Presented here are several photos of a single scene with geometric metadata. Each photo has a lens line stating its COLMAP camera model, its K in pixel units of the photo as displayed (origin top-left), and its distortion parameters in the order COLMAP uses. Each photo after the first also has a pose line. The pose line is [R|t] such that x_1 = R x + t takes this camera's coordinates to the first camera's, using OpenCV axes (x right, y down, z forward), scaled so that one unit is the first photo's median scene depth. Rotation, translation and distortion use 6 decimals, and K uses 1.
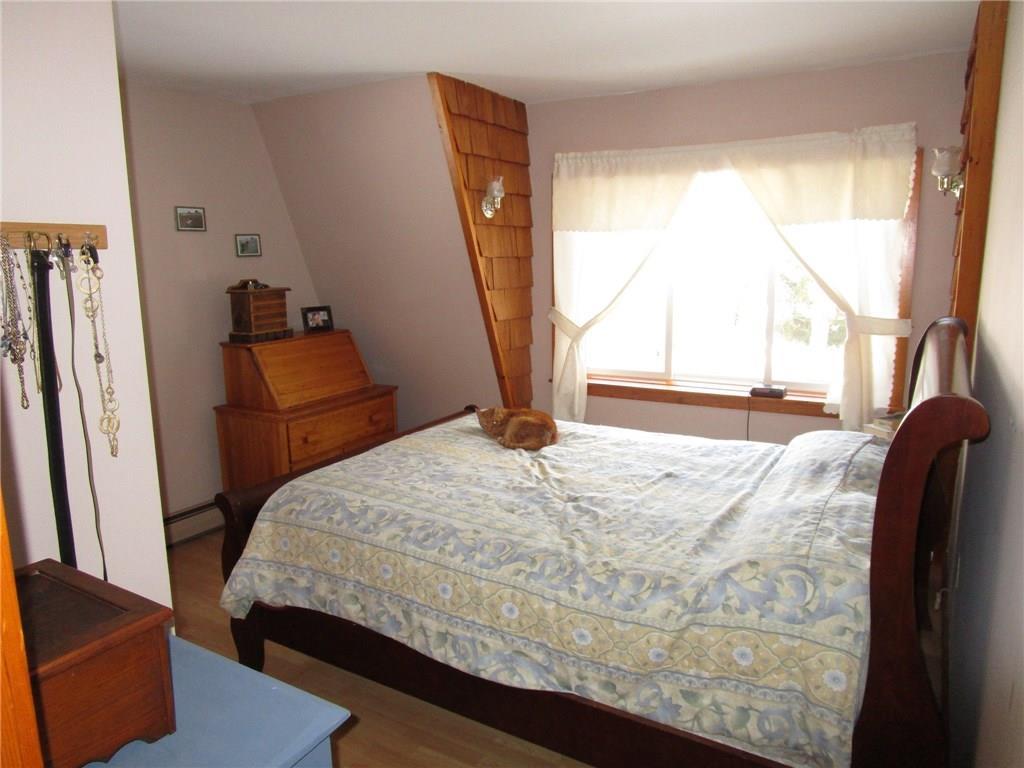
lens RADIAL K [[723.7, 0, 511.2], [0, 723.7, 377.9], [0, 0, 1]] dist [-0.034033, 0.008626]
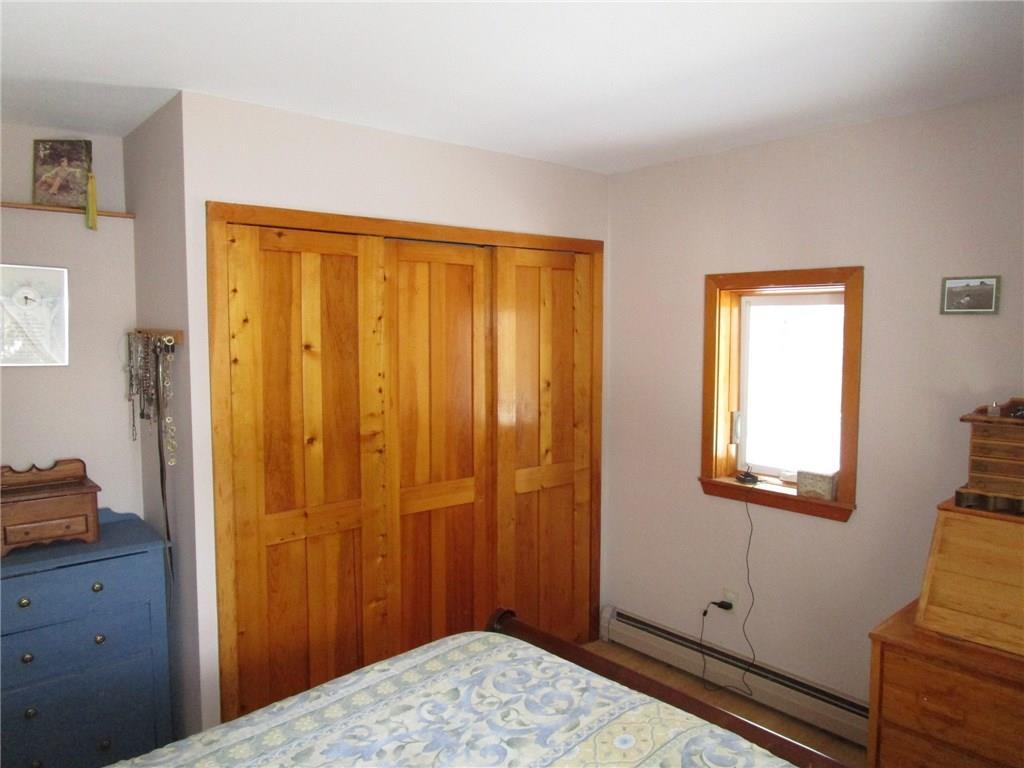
lens RADIAL K [[723.7, 0, 511.2], [0, 723.7, 377.9], [0, 0, 1]] dist [-0.034033, 0.008626]
pose [[-0.306876, 0.087252, -0.947742, 0.402946], [-0.161882, 0.976494, 0.142316, -0.236657], [0.937881, 0.197095, -0.285538, 1.106183]]
